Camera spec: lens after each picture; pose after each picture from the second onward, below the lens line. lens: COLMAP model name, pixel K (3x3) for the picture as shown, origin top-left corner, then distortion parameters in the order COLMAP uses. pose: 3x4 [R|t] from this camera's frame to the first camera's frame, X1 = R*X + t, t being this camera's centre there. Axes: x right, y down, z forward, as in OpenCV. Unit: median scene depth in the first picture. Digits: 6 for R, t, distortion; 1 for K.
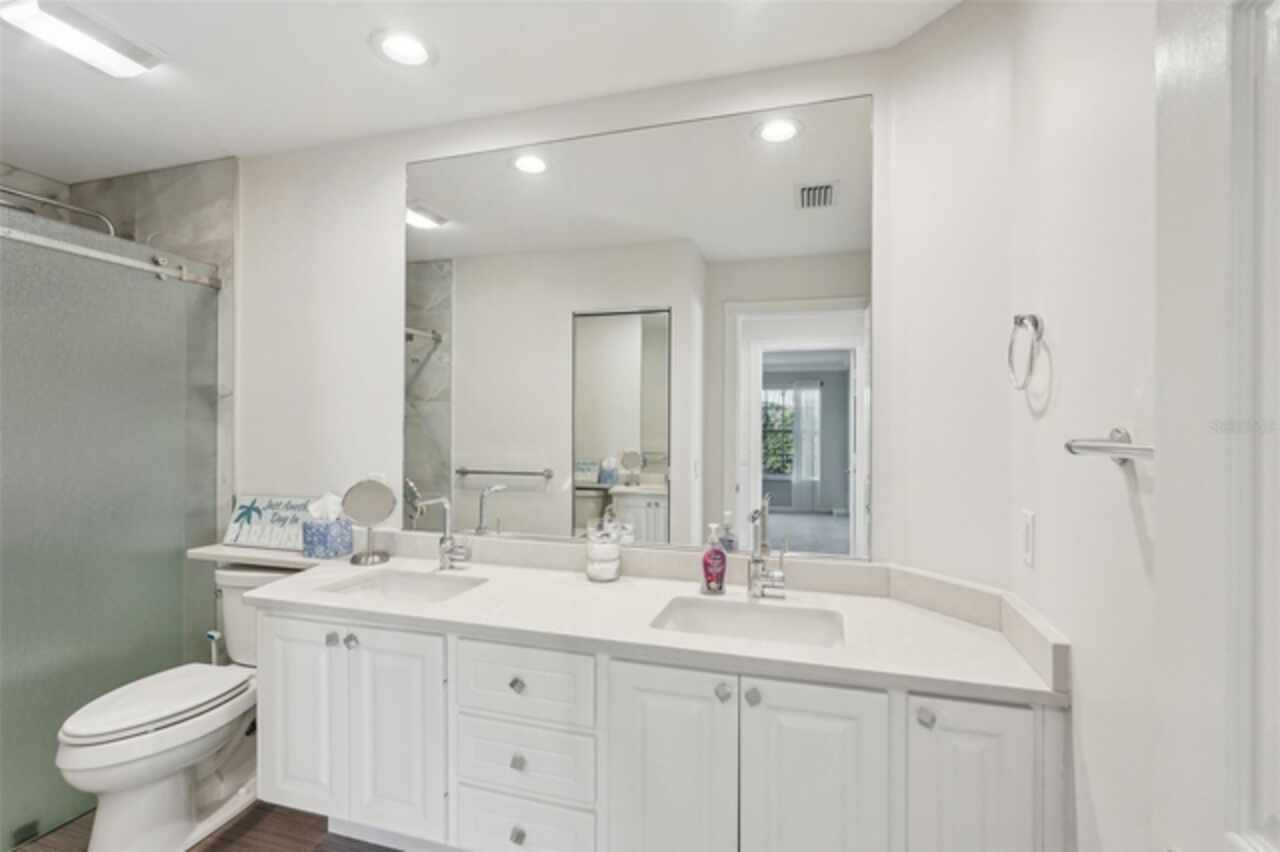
lens RADIAL K [[595.1, 0, 647.2], [0, 595.1, 416.1], [0, 0, 1]] dist [-0.001280, 0.000205]
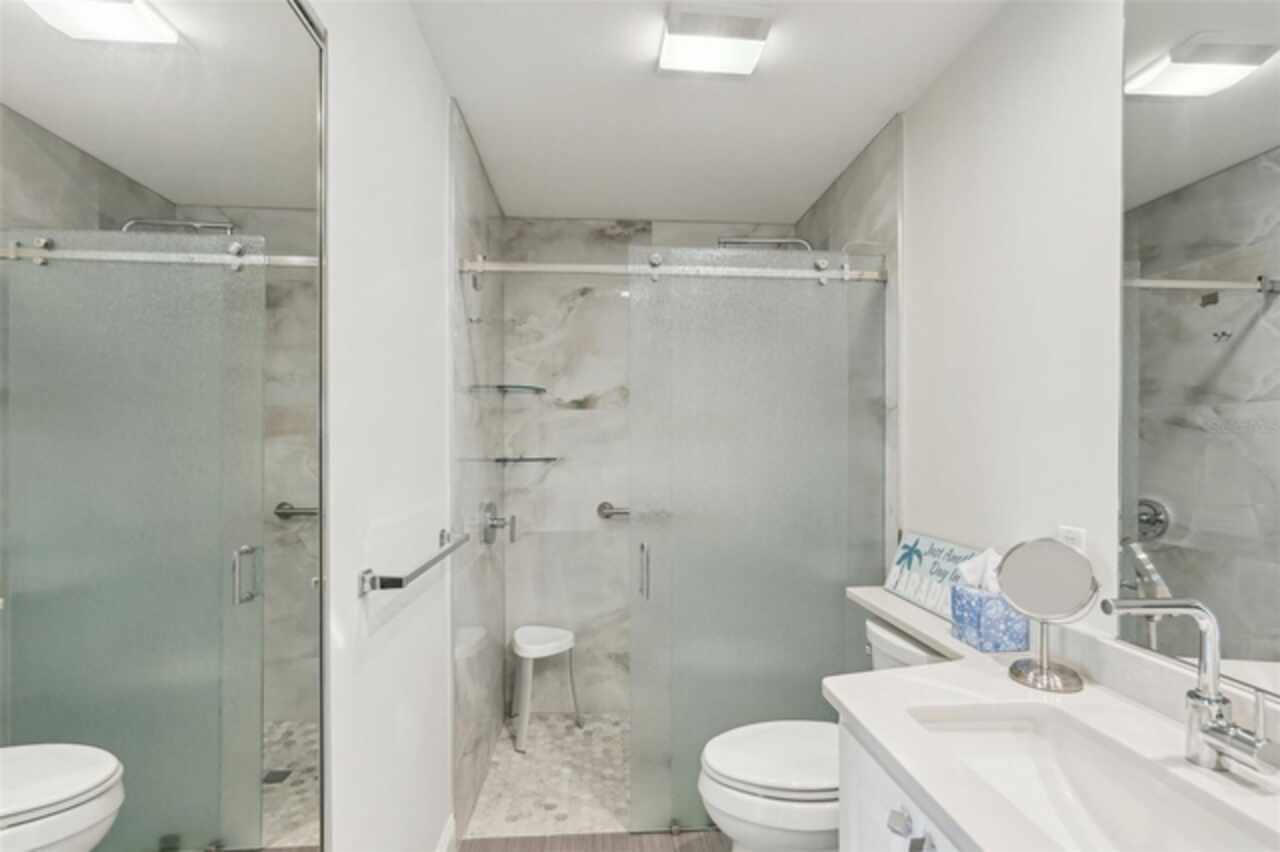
lens RADIAL K [[594.9, 0, 637.9], [0, 594.9, 448.5], [0, 0, 1]] dist [0.003332, 0.001035]
pose [[0.355747, 0.002824, -0.934578, -0.062769], [0.017291, 0.999804, 0.009602, 0.007363], [0.934422, -0.019576, 0.355629, 0.393277]]
